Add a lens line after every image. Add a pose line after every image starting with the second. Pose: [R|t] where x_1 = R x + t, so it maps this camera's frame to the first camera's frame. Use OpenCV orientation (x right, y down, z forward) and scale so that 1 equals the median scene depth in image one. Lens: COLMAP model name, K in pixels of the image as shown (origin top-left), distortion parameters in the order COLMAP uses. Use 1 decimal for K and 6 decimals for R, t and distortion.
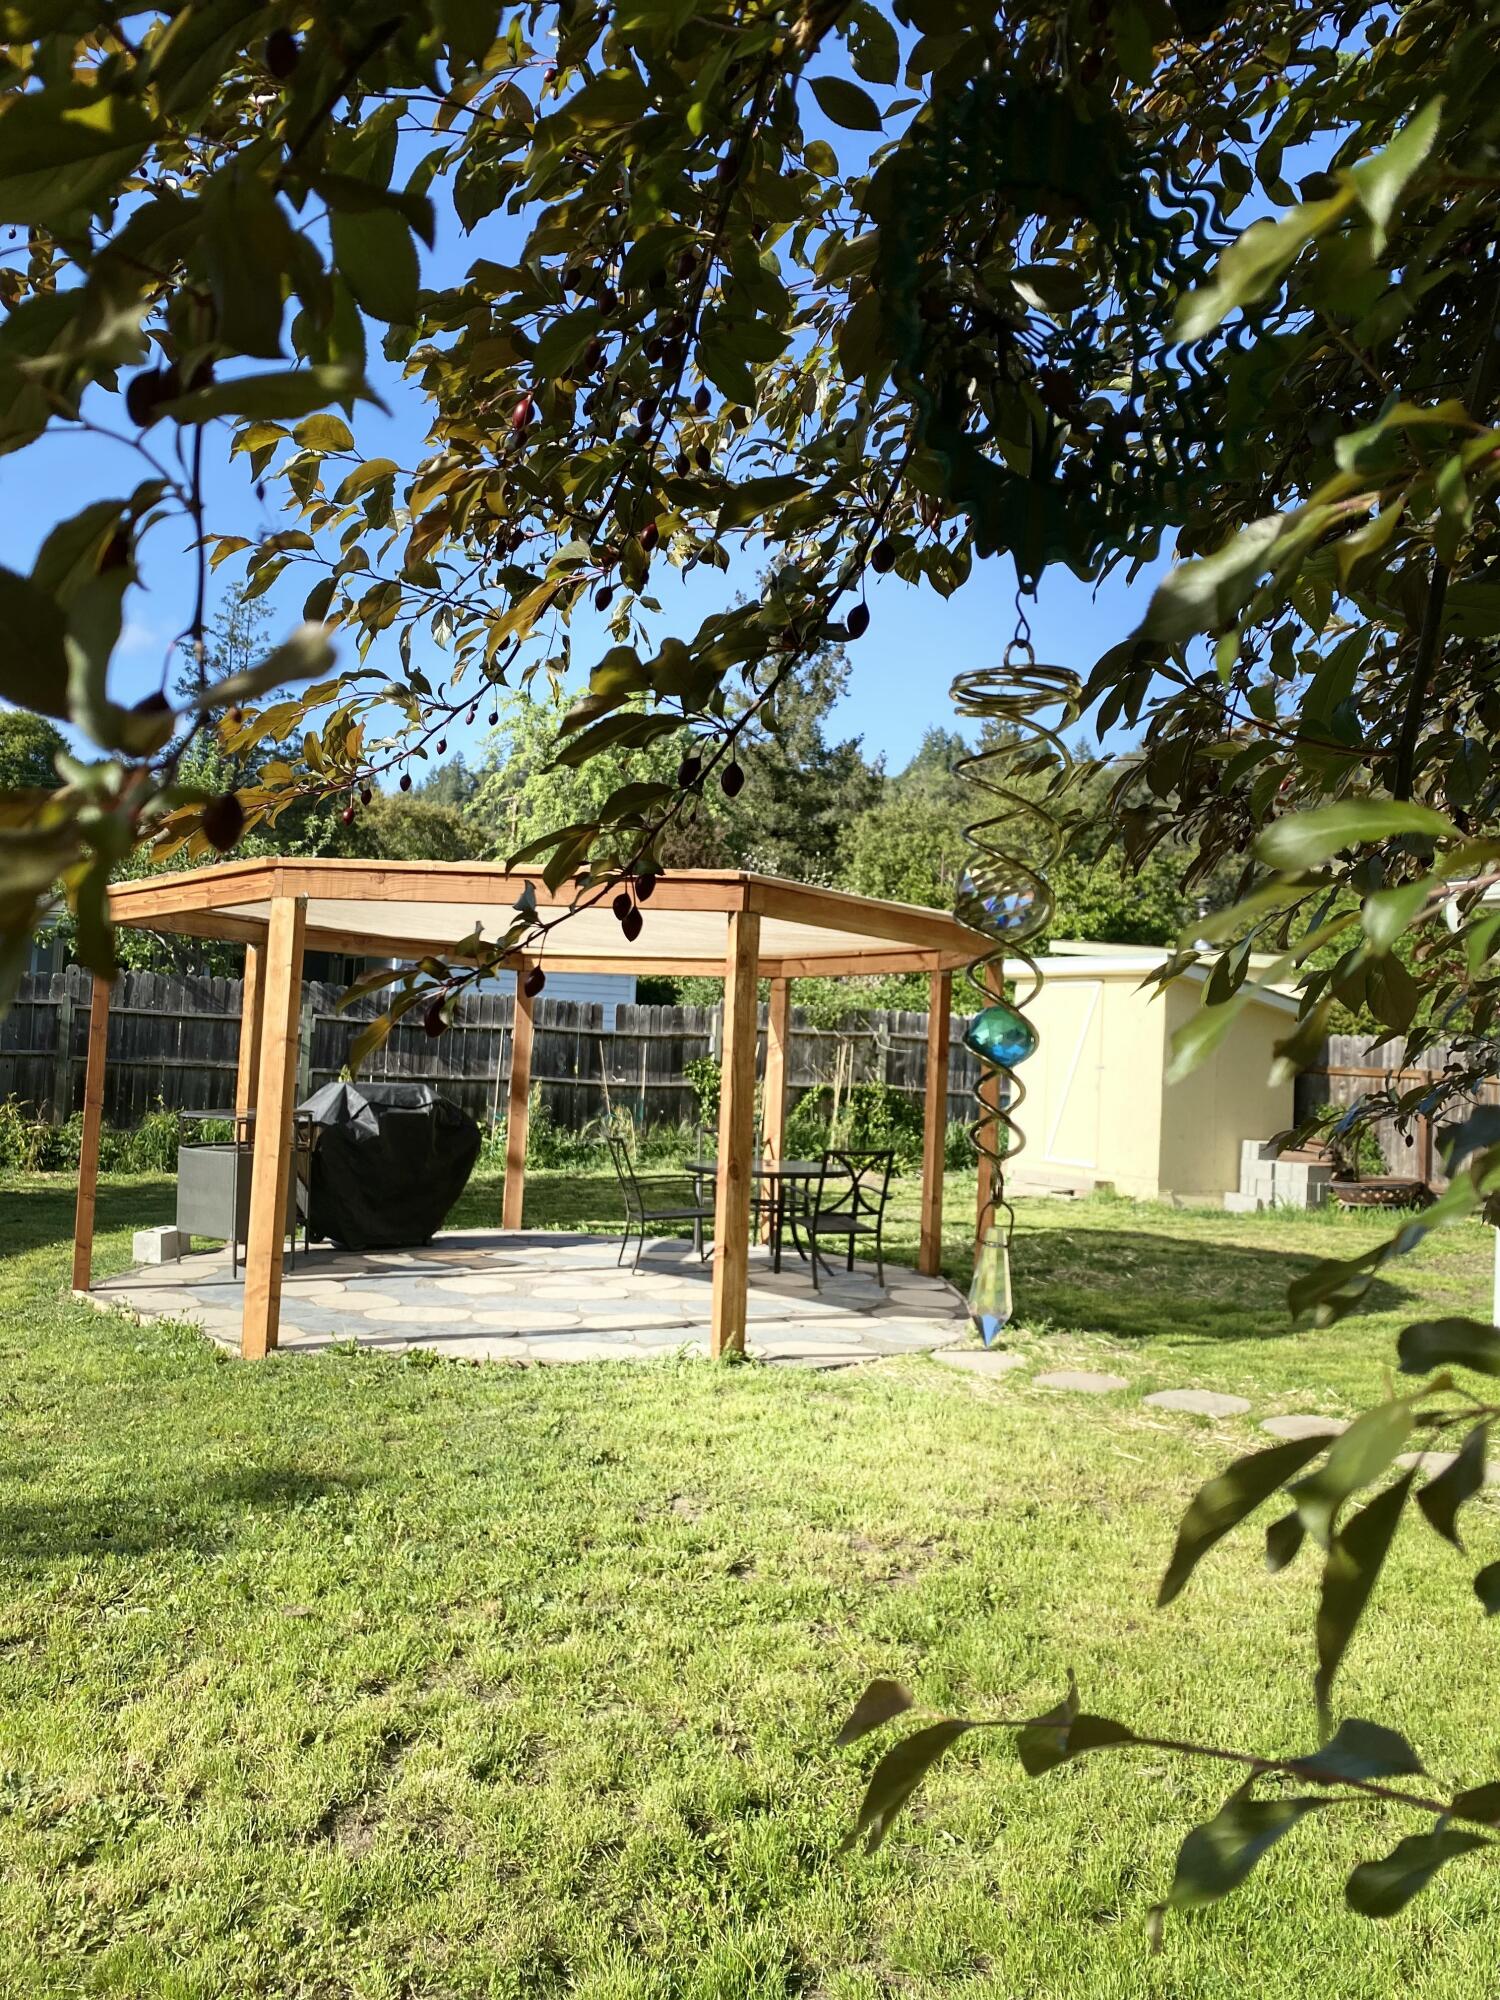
lens RADIAL K [[1524.0, 0, 744.9], [0, 1524.0, 986.0], [0, 0, 1]] dist [0.031995, -0.009213]
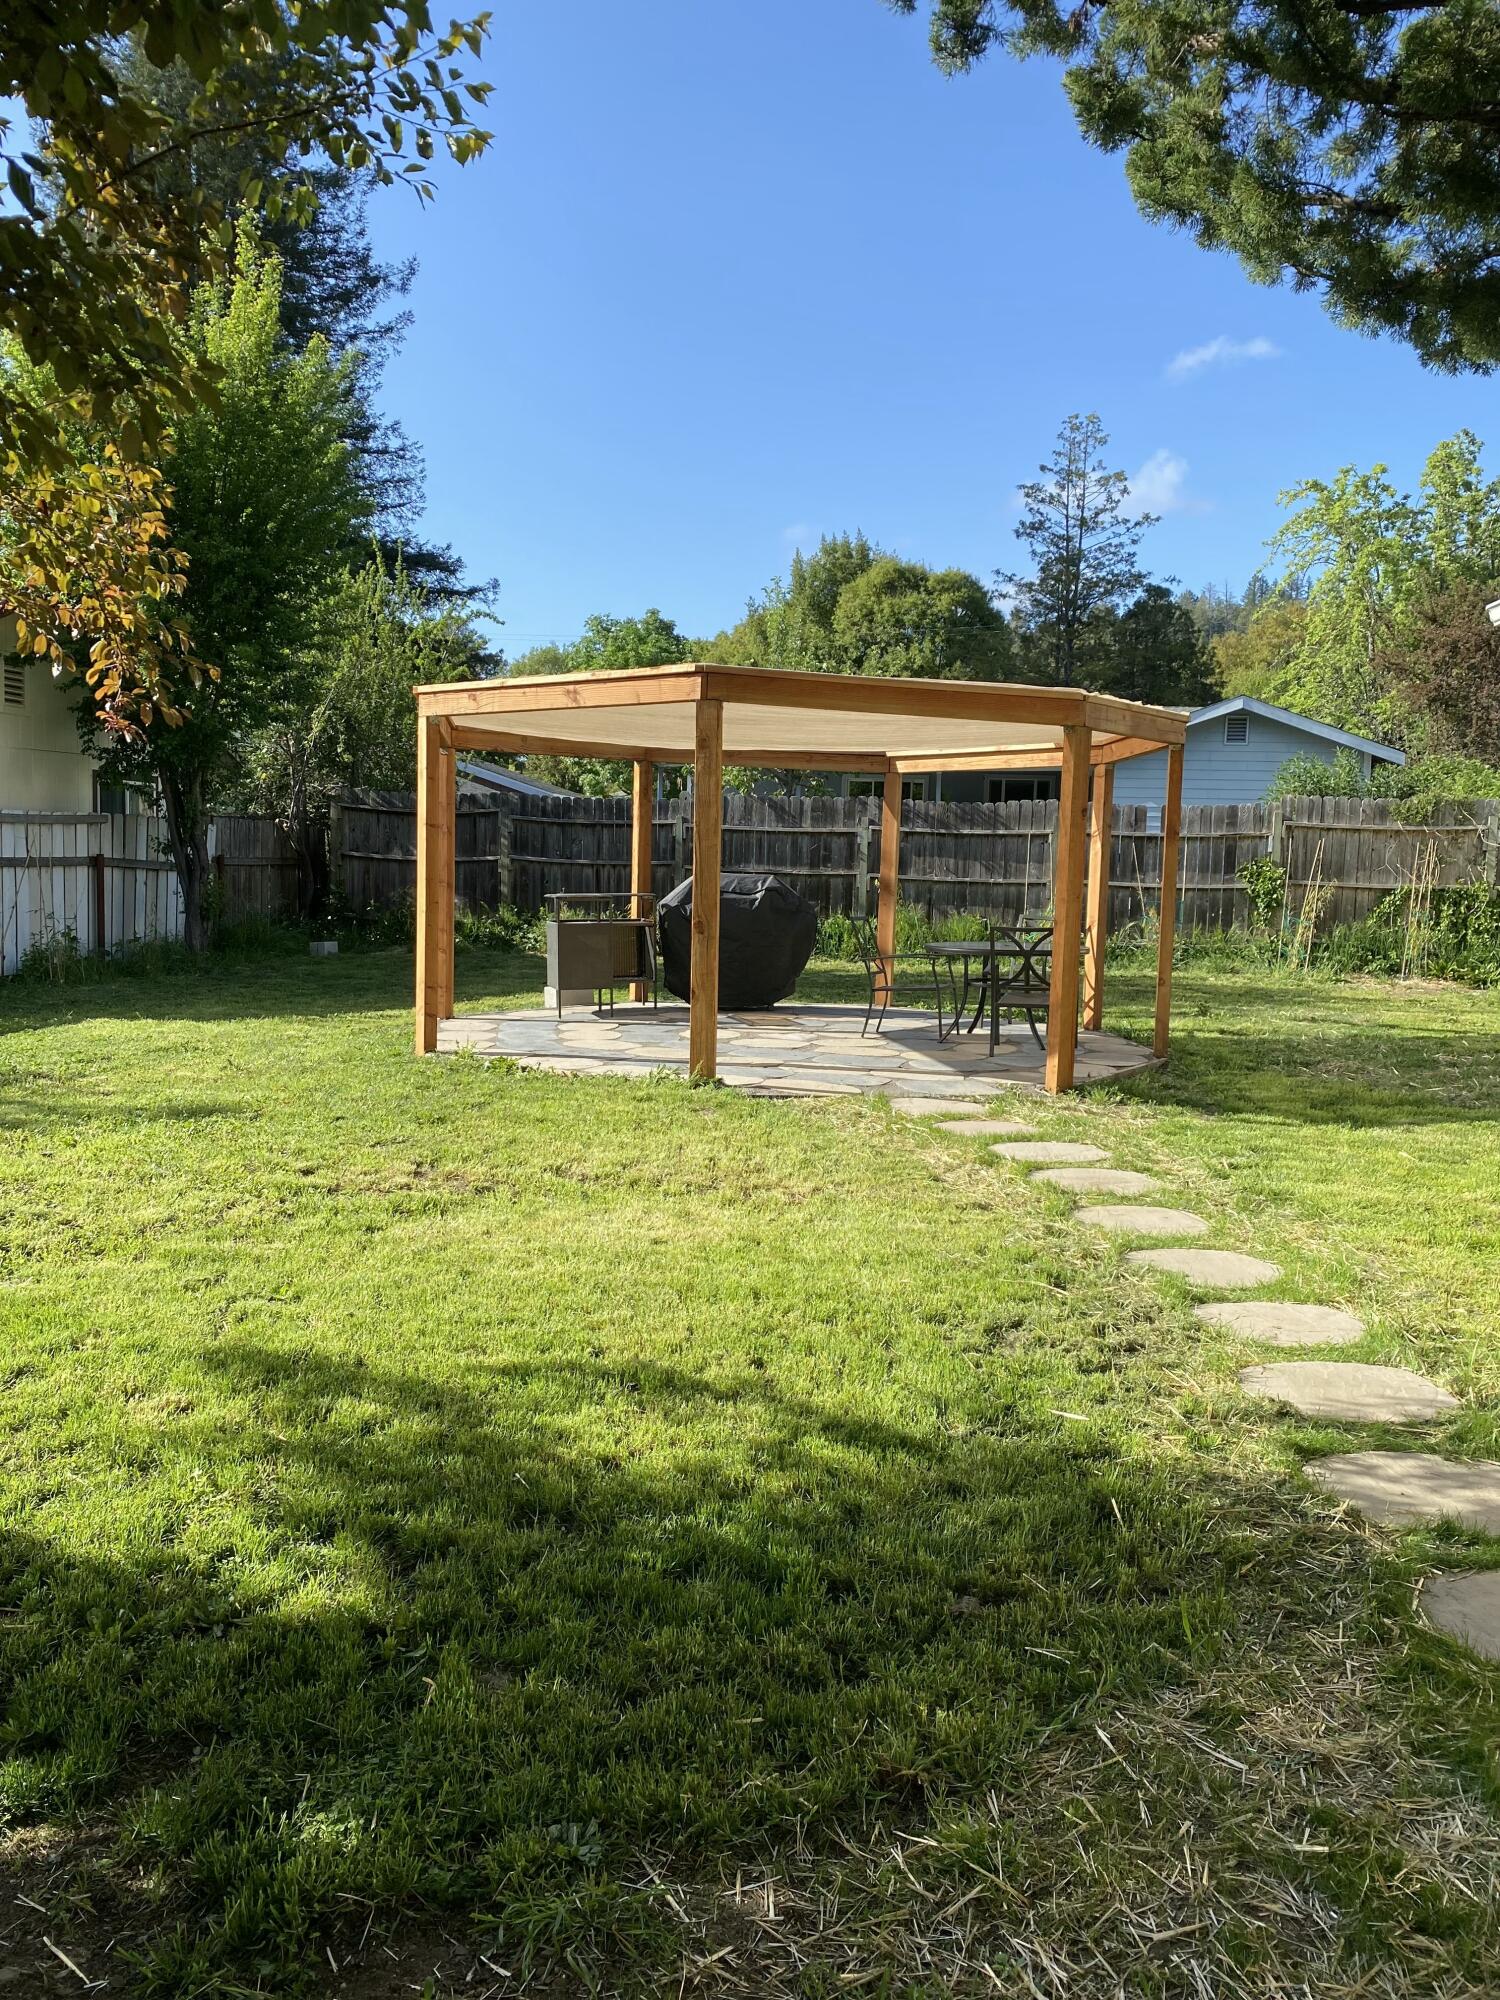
lens RADIAL K [[1529.9, 0, 753.1], [0, 1529.9, 989.3], [0, 0, 1]] dist [0.024410, -0.016704]
pose [[0.805842, 0.027792, -0.591478, 0.523967], [0.038119, 0.994391, 0.098657, 0.039881], [0.590903, -0.102049, 0.800262, 0.072882]]
